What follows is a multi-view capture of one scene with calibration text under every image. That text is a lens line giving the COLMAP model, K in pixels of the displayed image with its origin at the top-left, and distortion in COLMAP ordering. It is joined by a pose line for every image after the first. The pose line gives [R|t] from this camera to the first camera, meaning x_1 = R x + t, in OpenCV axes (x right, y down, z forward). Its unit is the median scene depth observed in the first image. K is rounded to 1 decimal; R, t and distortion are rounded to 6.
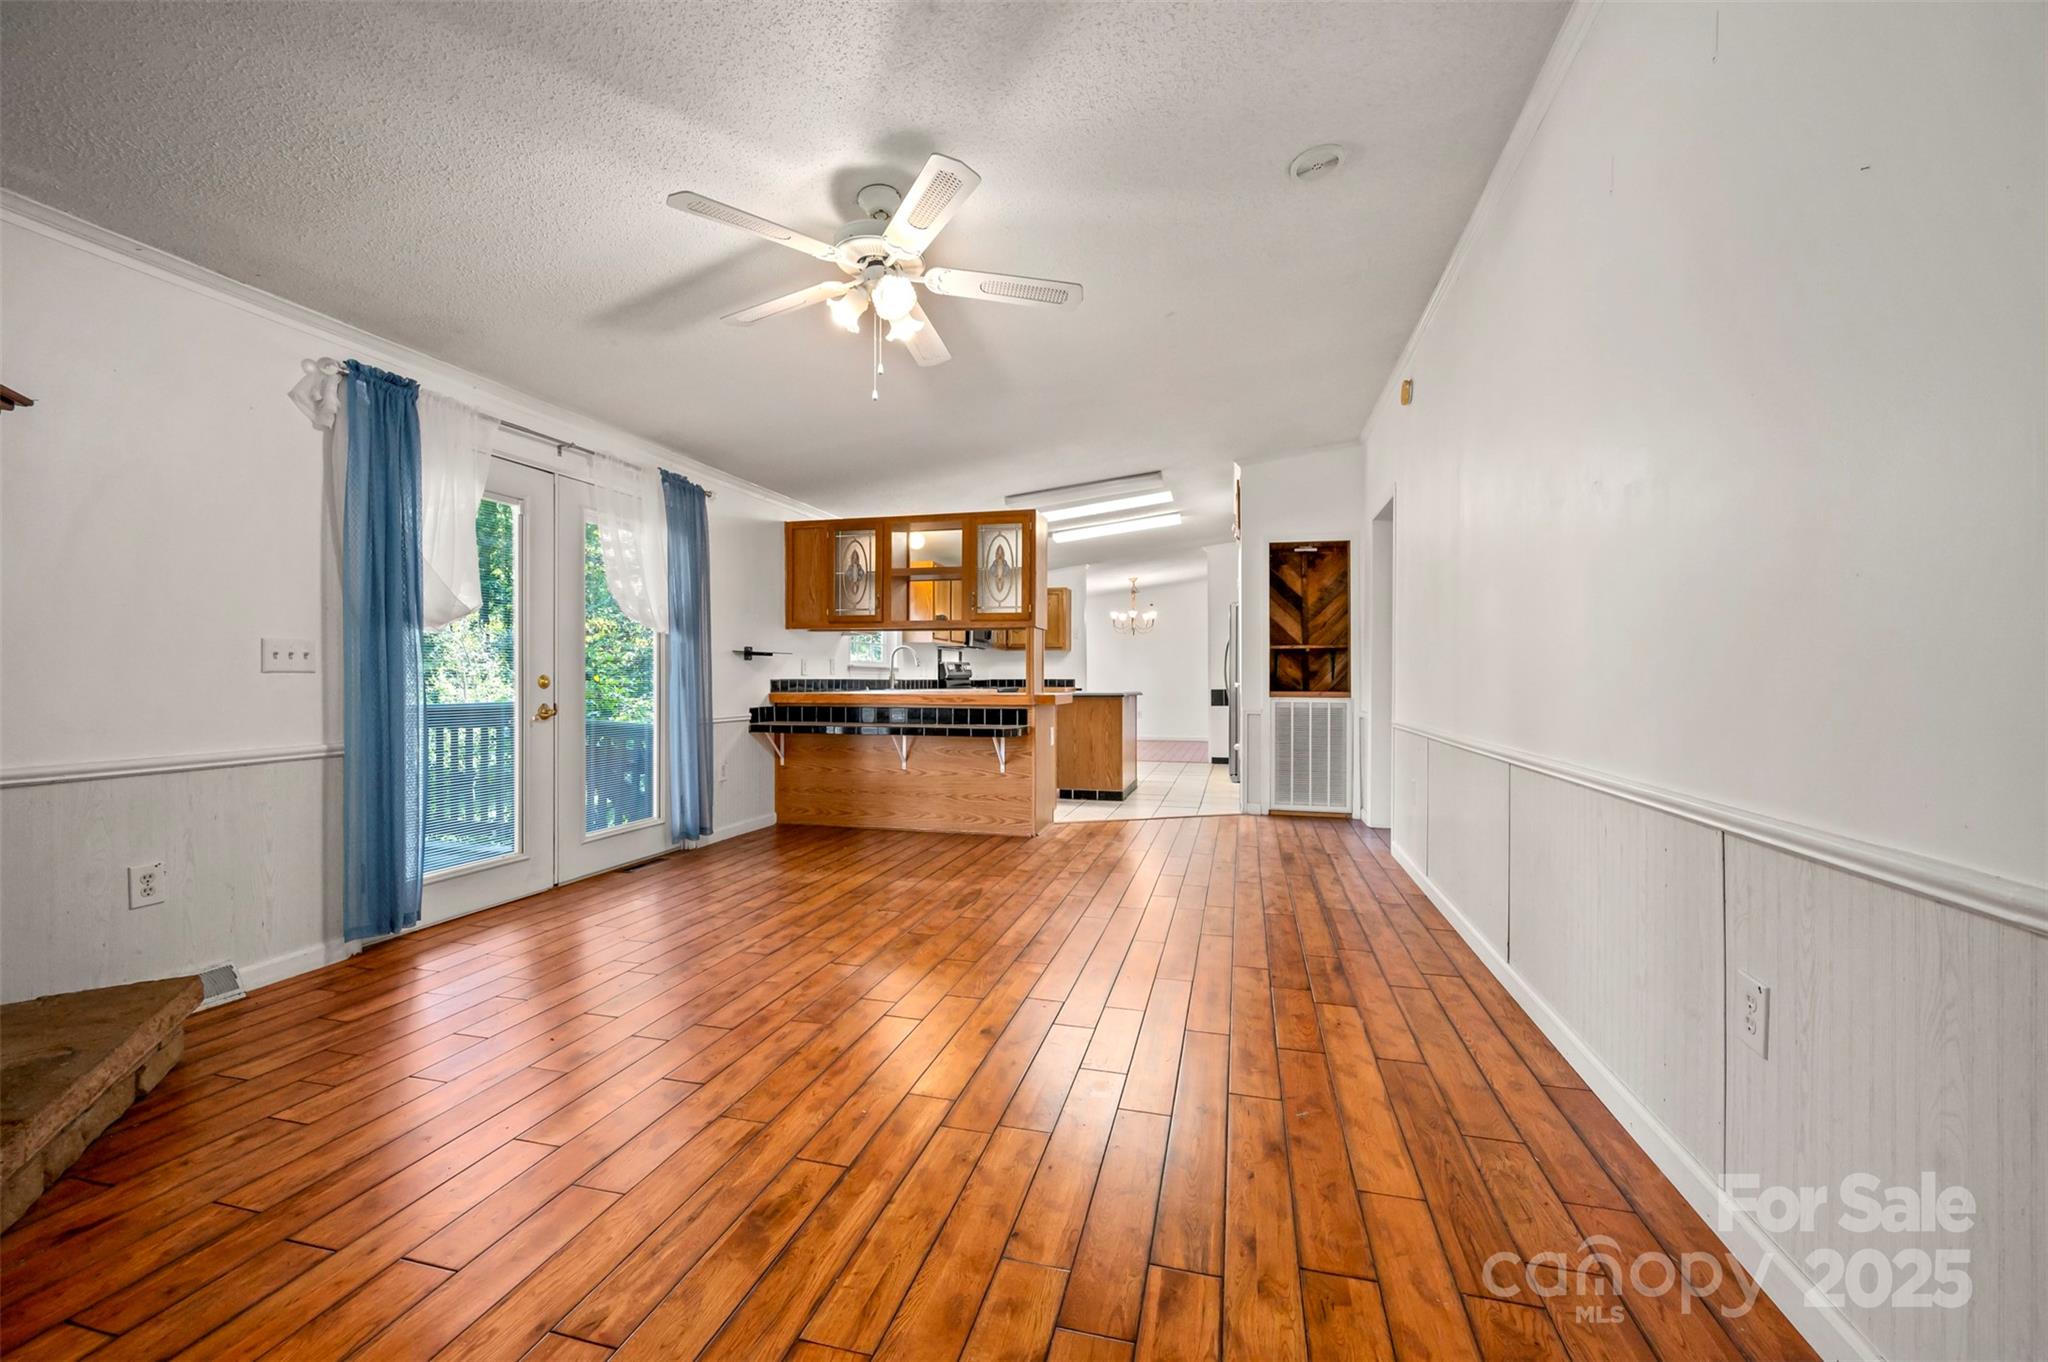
lens RADIAL K [[827.5, 0, 1026.6], [0, 827.5, 684.5], [0, 0, 1]] dist [0.000717, 0.000036]
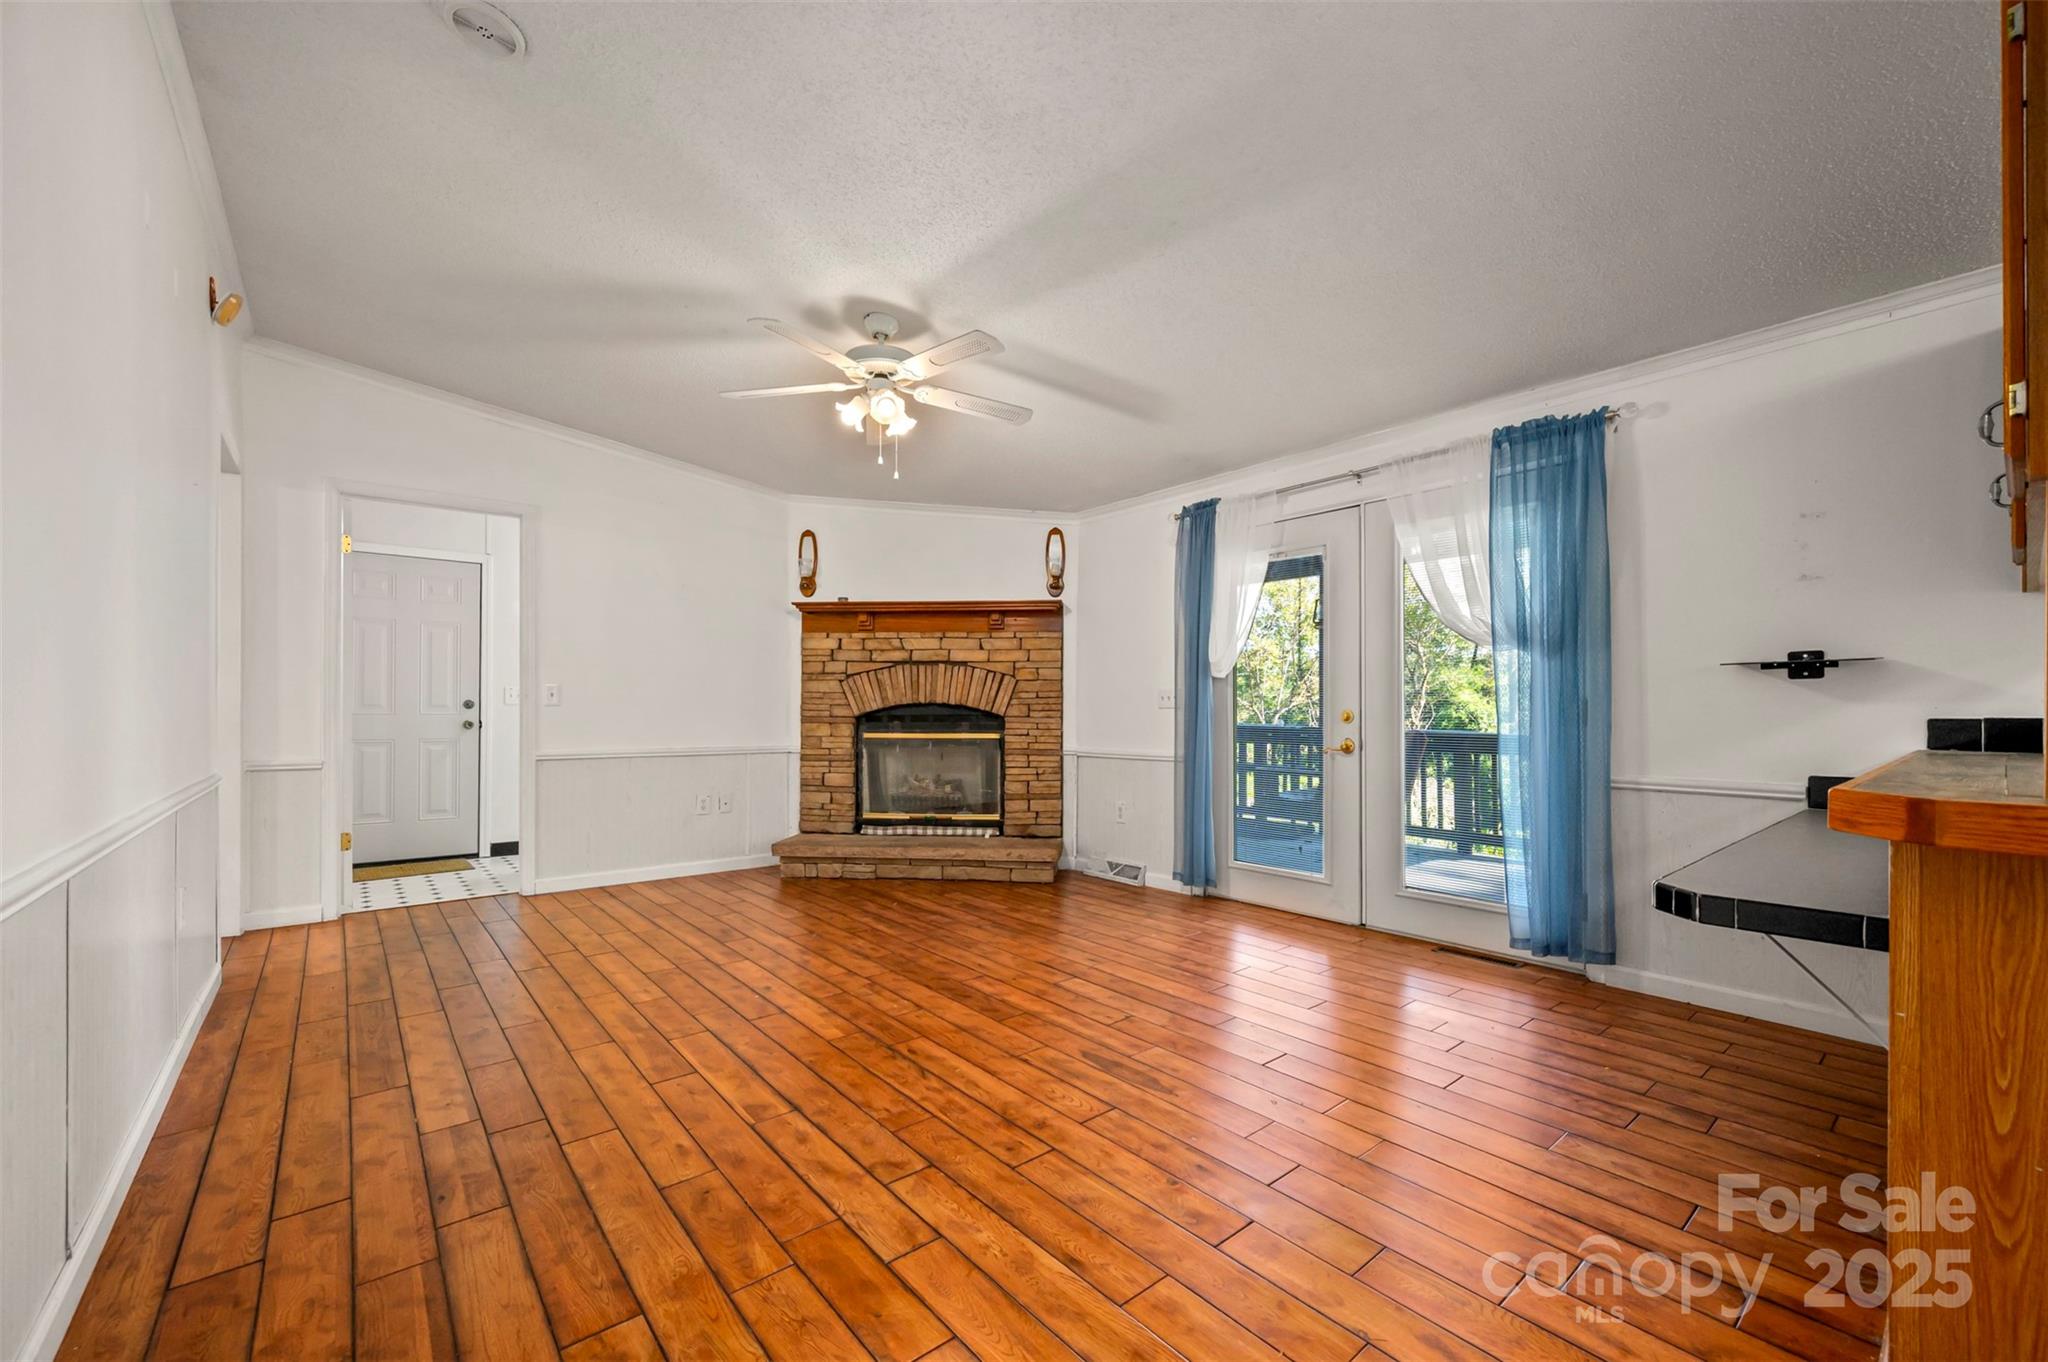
lens RADIAL K [[816.0, 0, 1022.8], [0, 816.0, 705.2], [0, 0, 1]] dist [-0.000717, -0.000194]
pose [[-0.583129, -0.005019, -0.812364, 0.446175], [-0.010578, 0.999943, 0.001416, -0.013510], [0.812310, 0.009419, -0.583149, 1.226019]]
